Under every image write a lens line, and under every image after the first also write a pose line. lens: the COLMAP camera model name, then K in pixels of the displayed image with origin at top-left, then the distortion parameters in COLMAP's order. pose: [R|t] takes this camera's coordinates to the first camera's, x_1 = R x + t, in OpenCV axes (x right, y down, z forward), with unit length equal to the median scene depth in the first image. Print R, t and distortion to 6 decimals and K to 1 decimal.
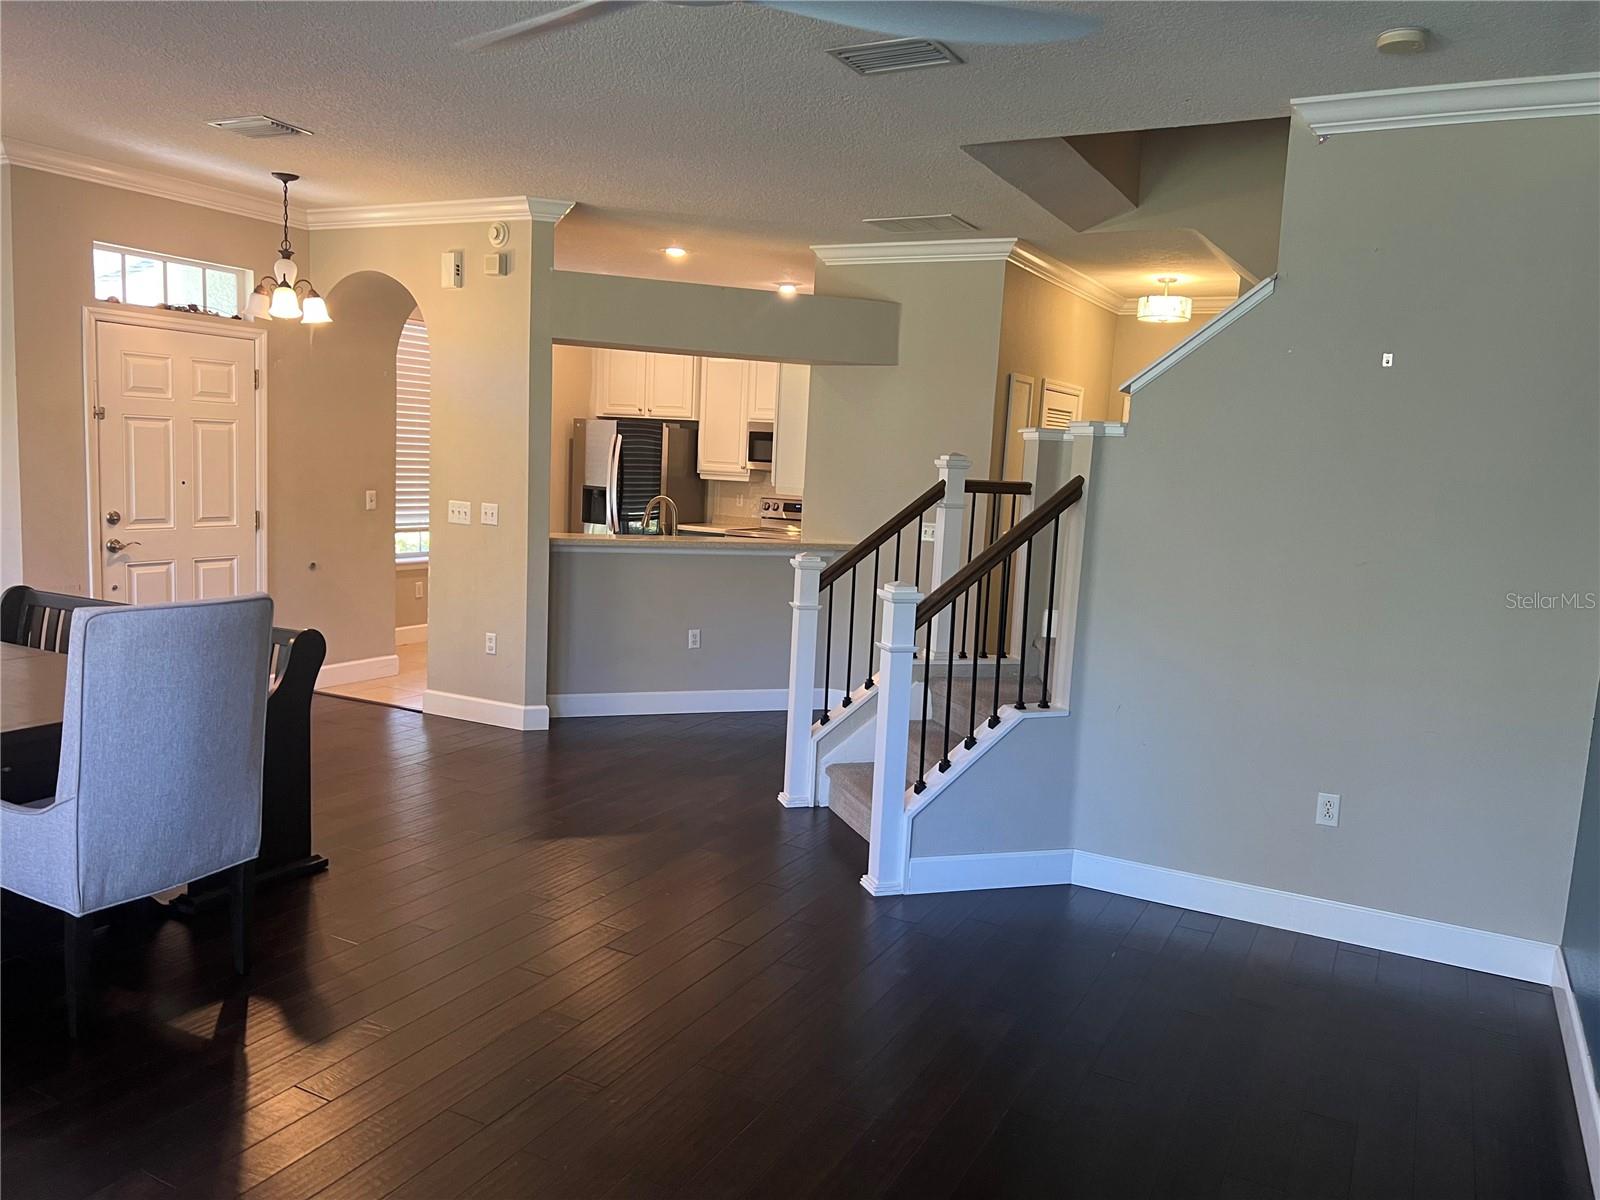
lens RADIAL K [[1196.7, 0, 797.7], [0, 1196.7, 610.7], [0, 0, 1]] dist [0.080905, -0.113772]
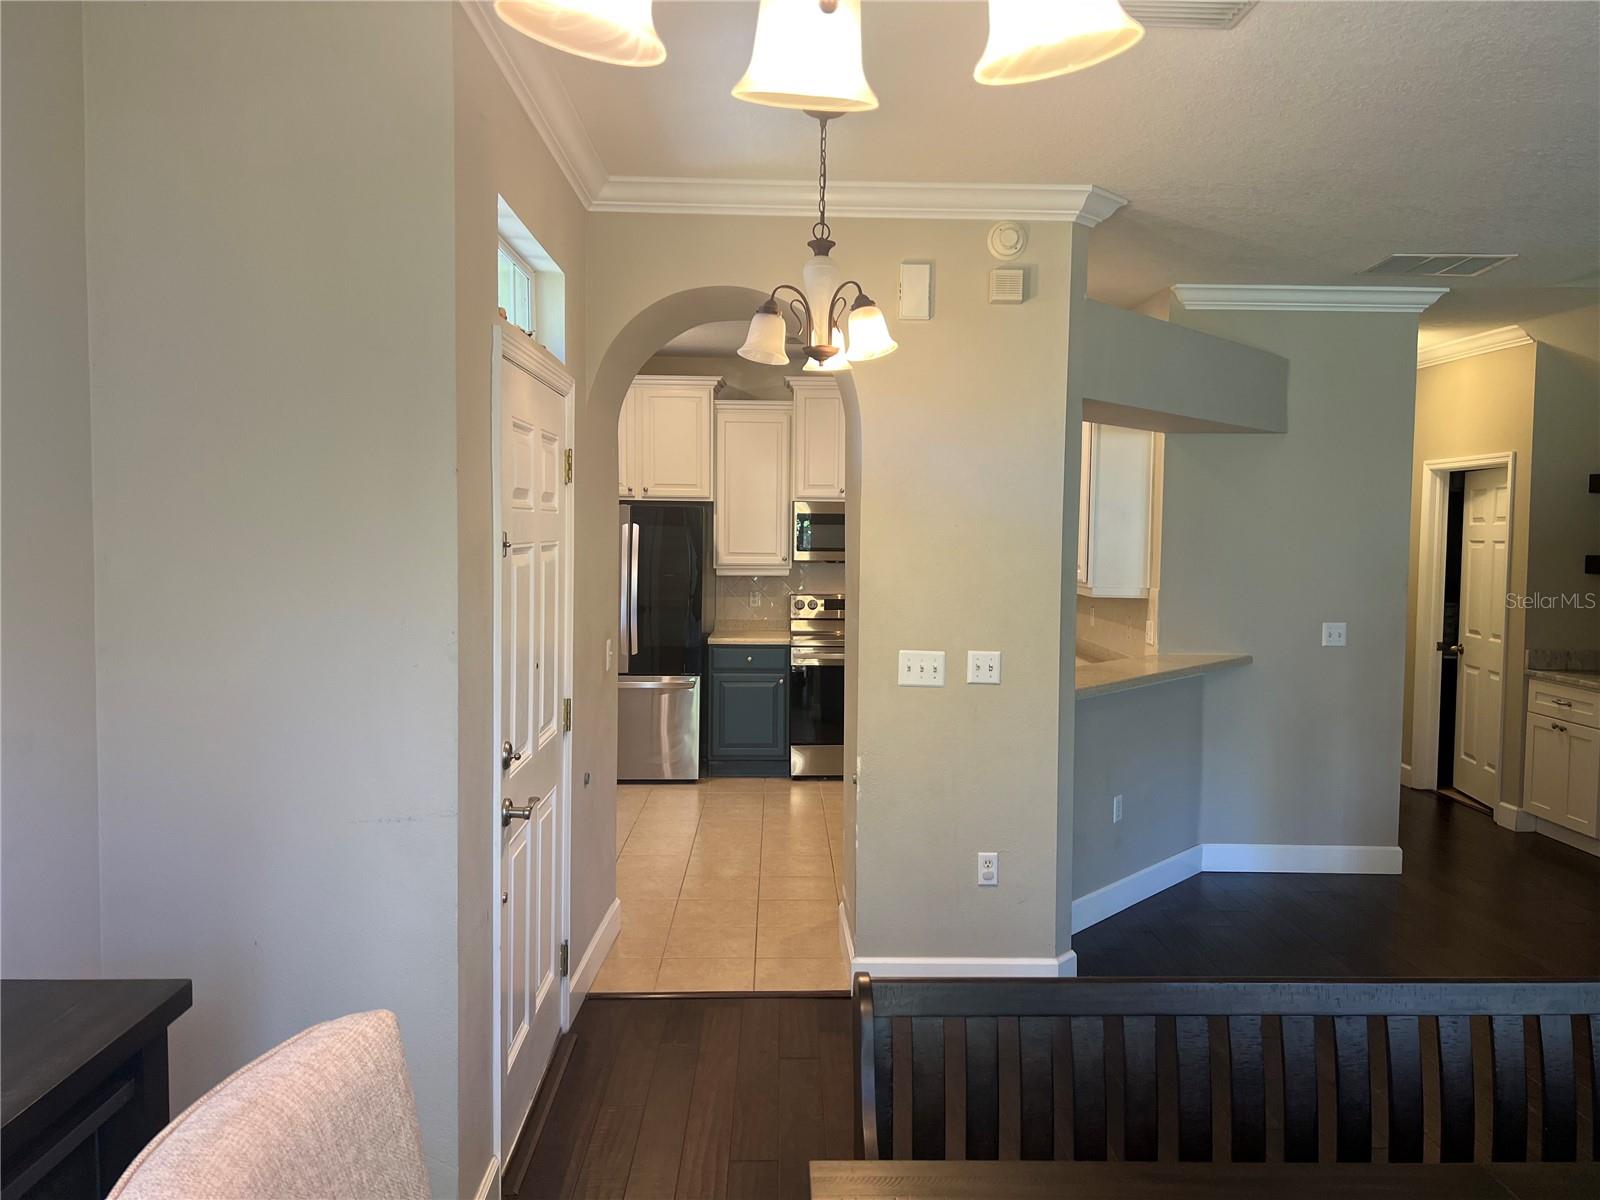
lens RADIAL K [[1186.0, 0, 805.5], [0, 1186.0, 595.8], [0, 0, 1]] dist [0.132971, -0.206965]
pose [[0.871649, -0.066860, 0.485549, -0.647050], [0.094593, 0.994975, -0.032803, -0.106794], [-0.480916, 0.074522, 0.873594, 0.487040]]
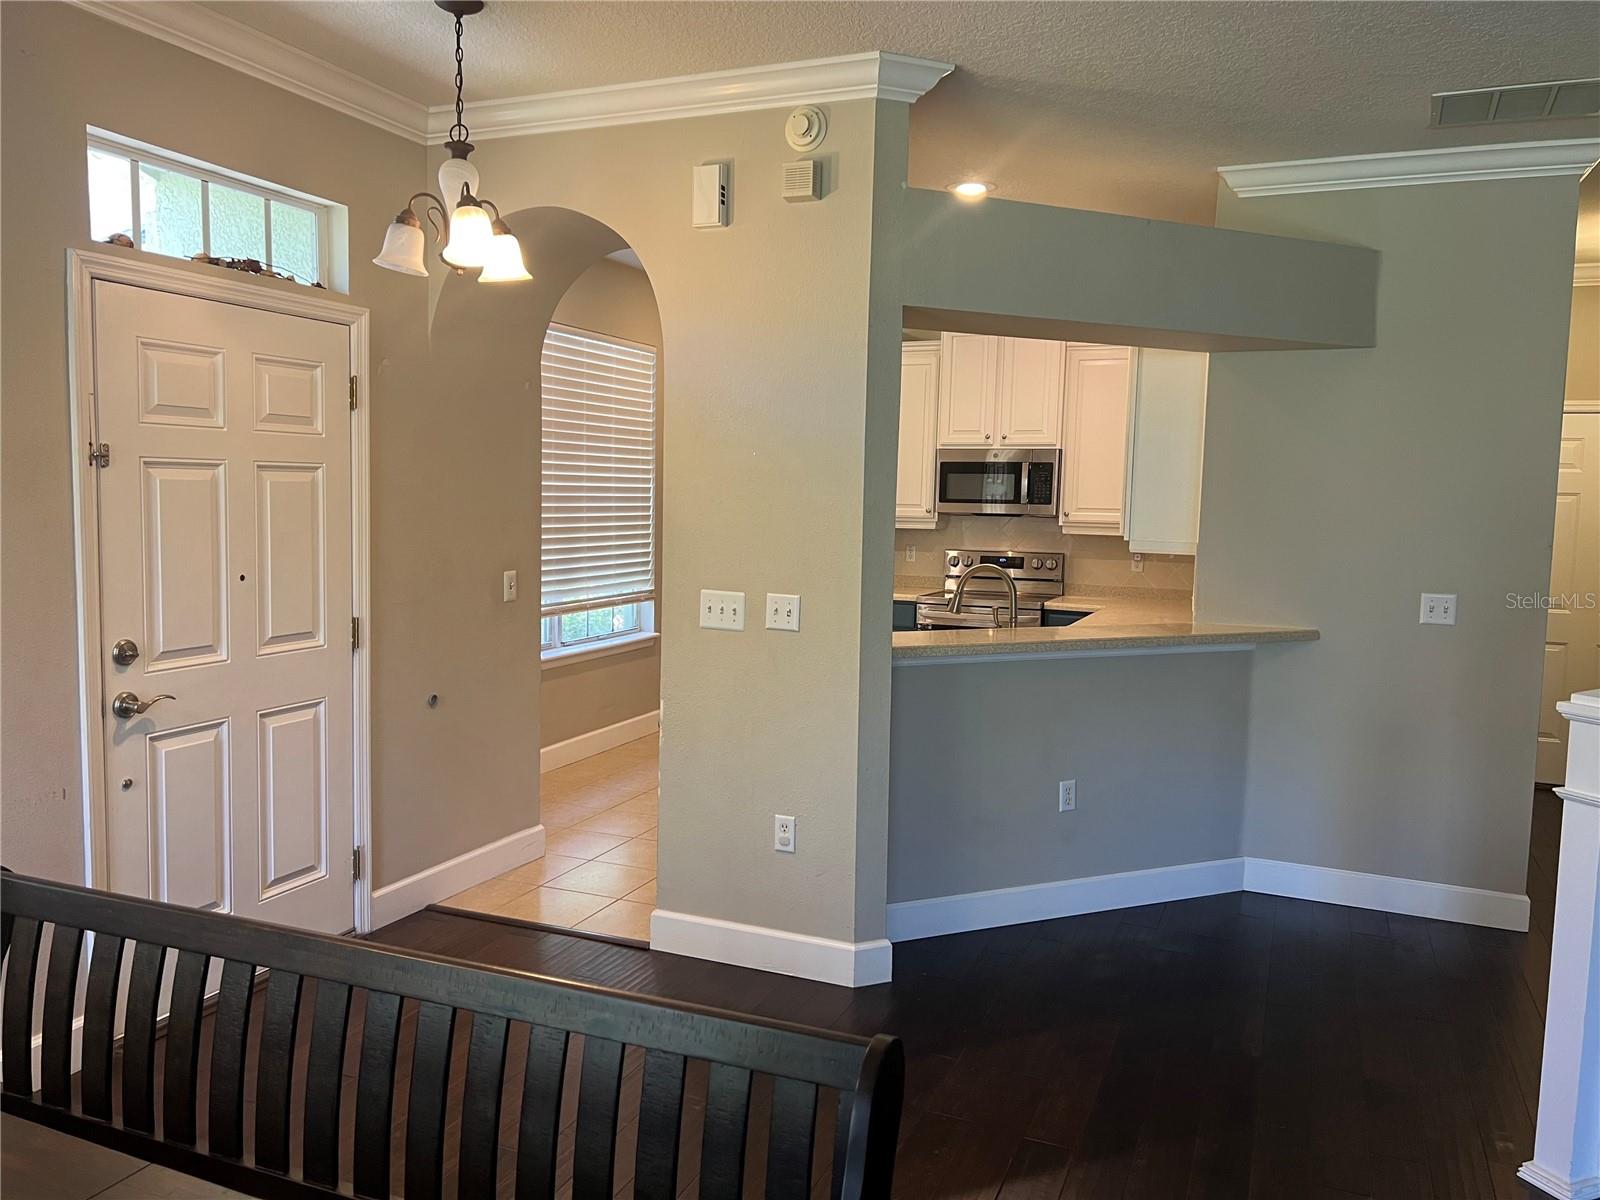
lens RADIAL K [[1200.5, 0, 793.8], [0, 1200.5, 600.0], [0, 0, 1]] dist [0.071753, -0.072276]
pose [[0.996052, -0.035052, 0.081561, -0.298197], [0.037986, 0.998675, -0.034709, -0.065891], [-0.080236, 0.037670, 0.996064, 0.422414]]
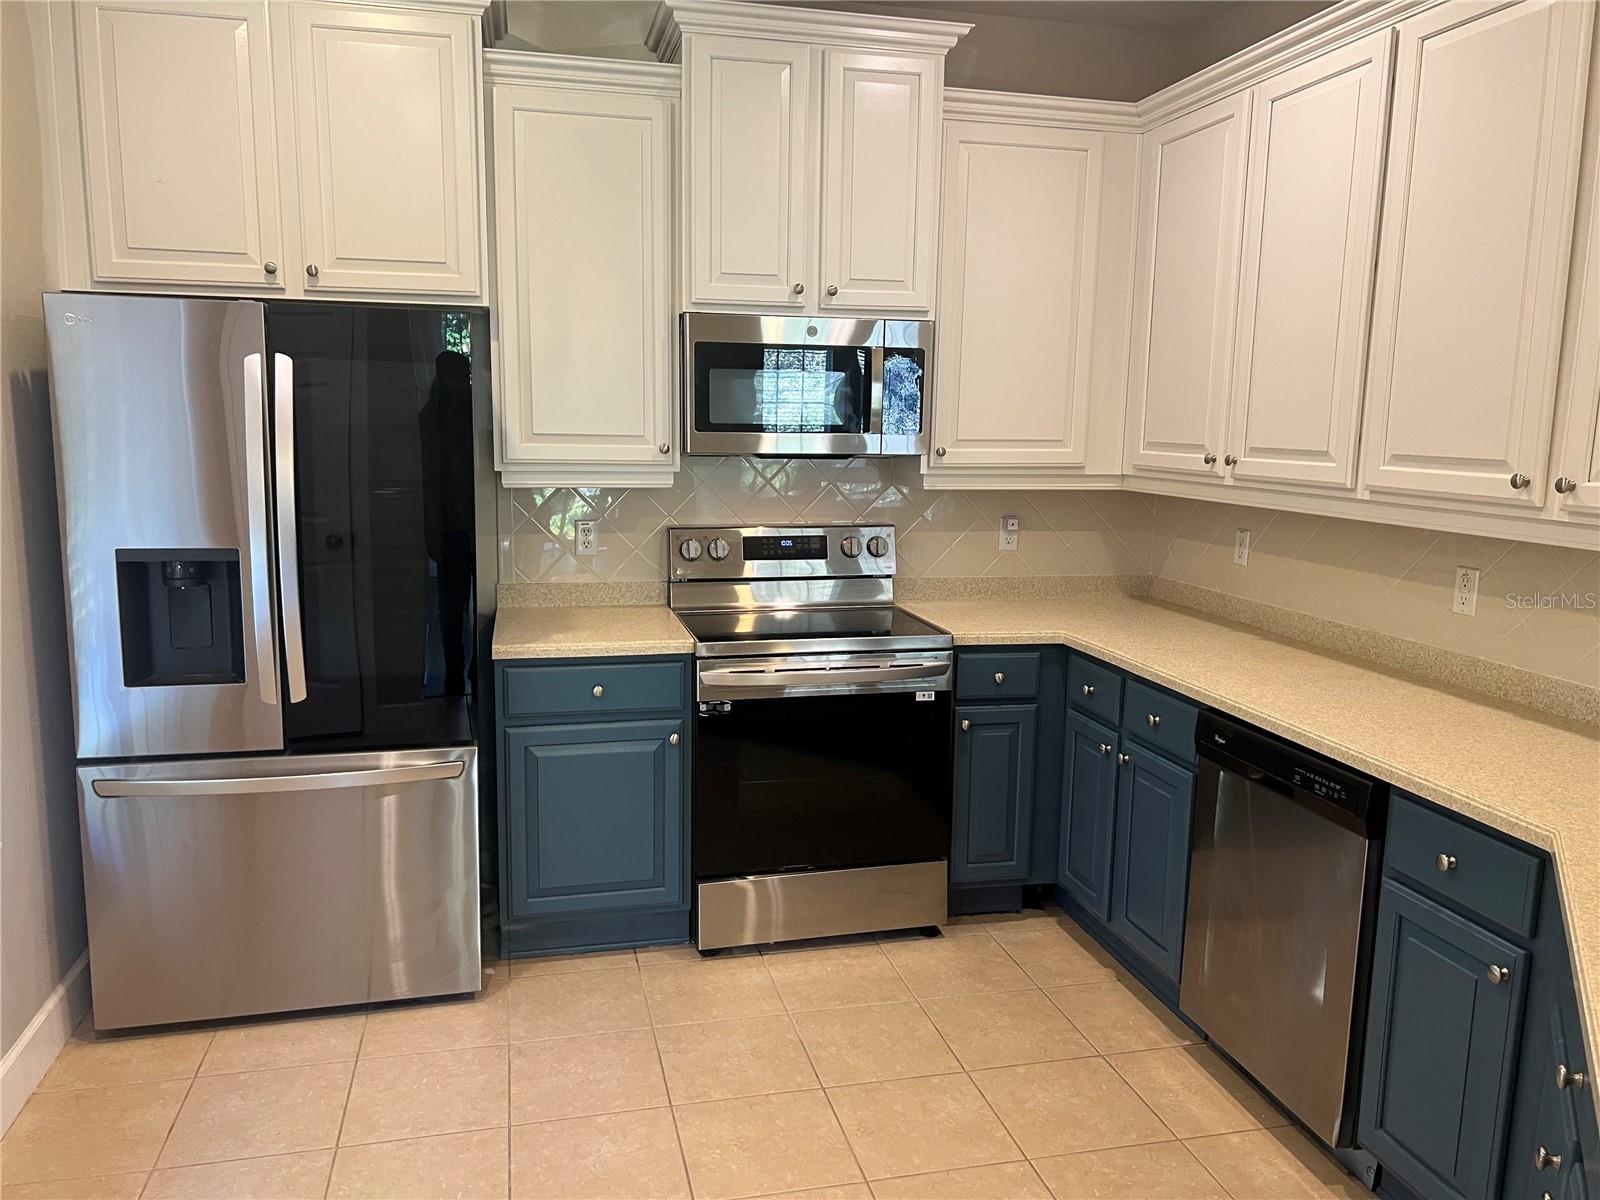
lens RADIAL K [[1196.7, 0, 797.7], [0, 1196.7, 610.7], [0, 0, 1]] dist [0.080905, -0.113772]
pose [[0.751312, -0.143356, 0.644189, -0.382356], [0.105648, 0.989659, 0.097019, -0.160857], [-0.651436, -0.004834, 0.758688, 1.113252]]
